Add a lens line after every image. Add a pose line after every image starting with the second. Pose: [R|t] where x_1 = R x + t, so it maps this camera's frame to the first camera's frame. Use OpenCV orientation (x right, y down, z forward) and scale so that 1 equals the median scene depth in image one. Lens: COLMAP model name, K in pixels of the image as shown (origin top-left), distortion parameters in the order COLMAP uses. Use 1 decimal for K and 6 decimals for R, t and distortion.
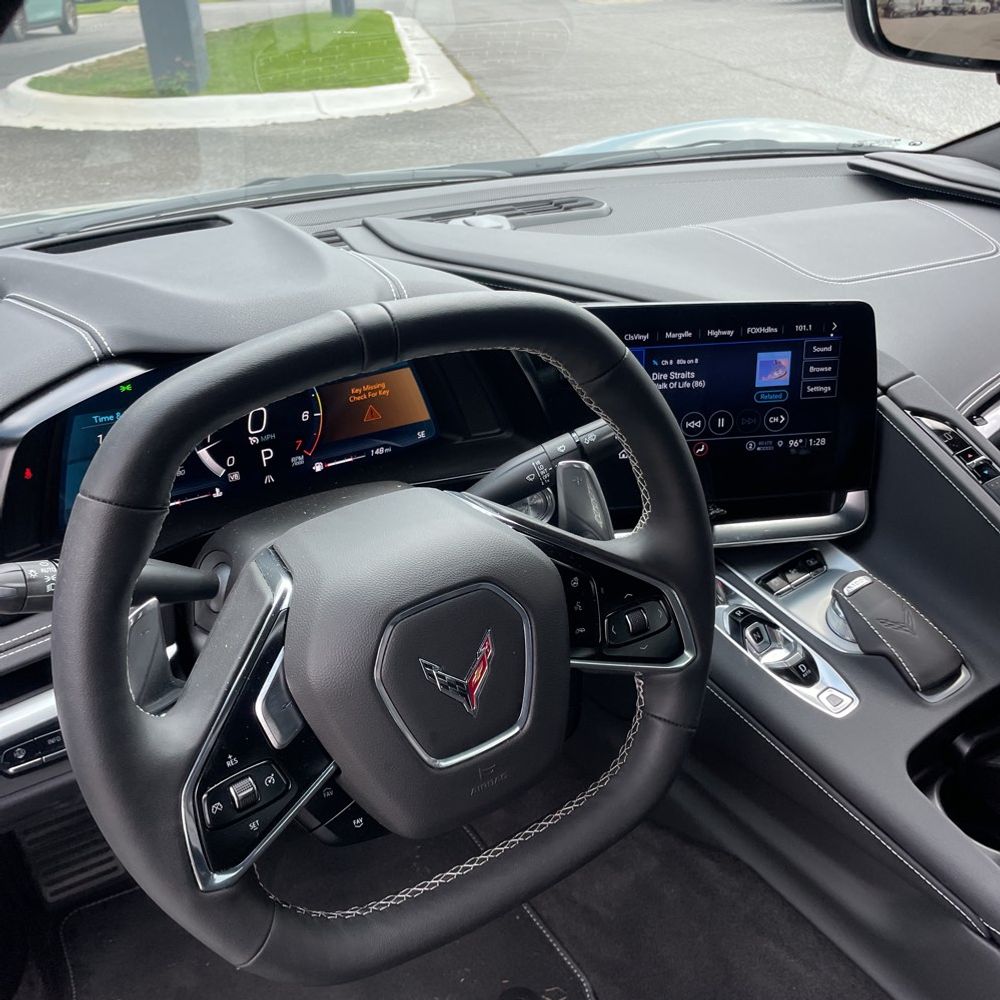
lens RADIAL K [[1028.0, 0, 497.8], [0, 1028.0, 496.9], [0, 0, 1]] dist [0.024903, 0.000000]
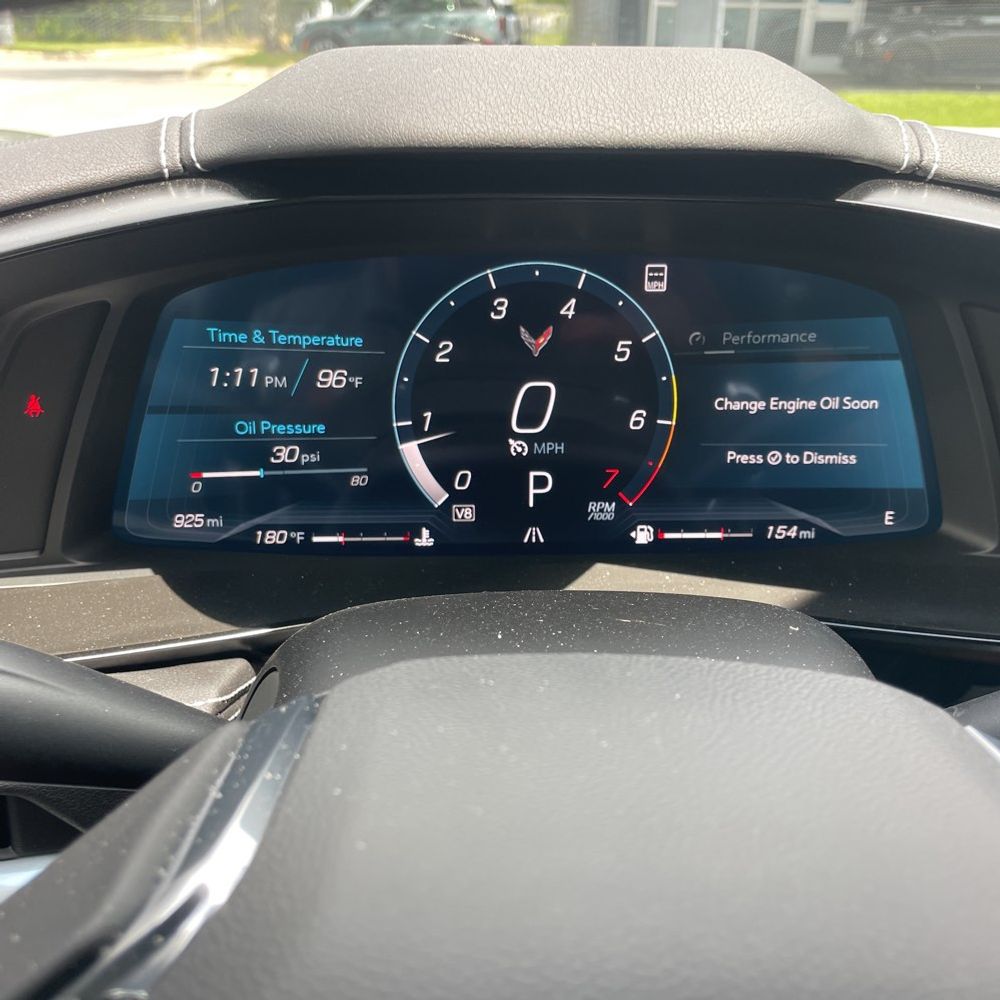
lens RADIAL K [[1028.0, 0, 498.8], [0, 1028.0, 499.3], [0, 0, 1]] dist [0.024903, 0.000000]
pose [[0.875946, 0.198364, -0.439738, -0.031913], [-0.241284, 0.969488, -0.043299, -0.009121], [0.417732, 0.144029, 0.897082, 0.573932]]
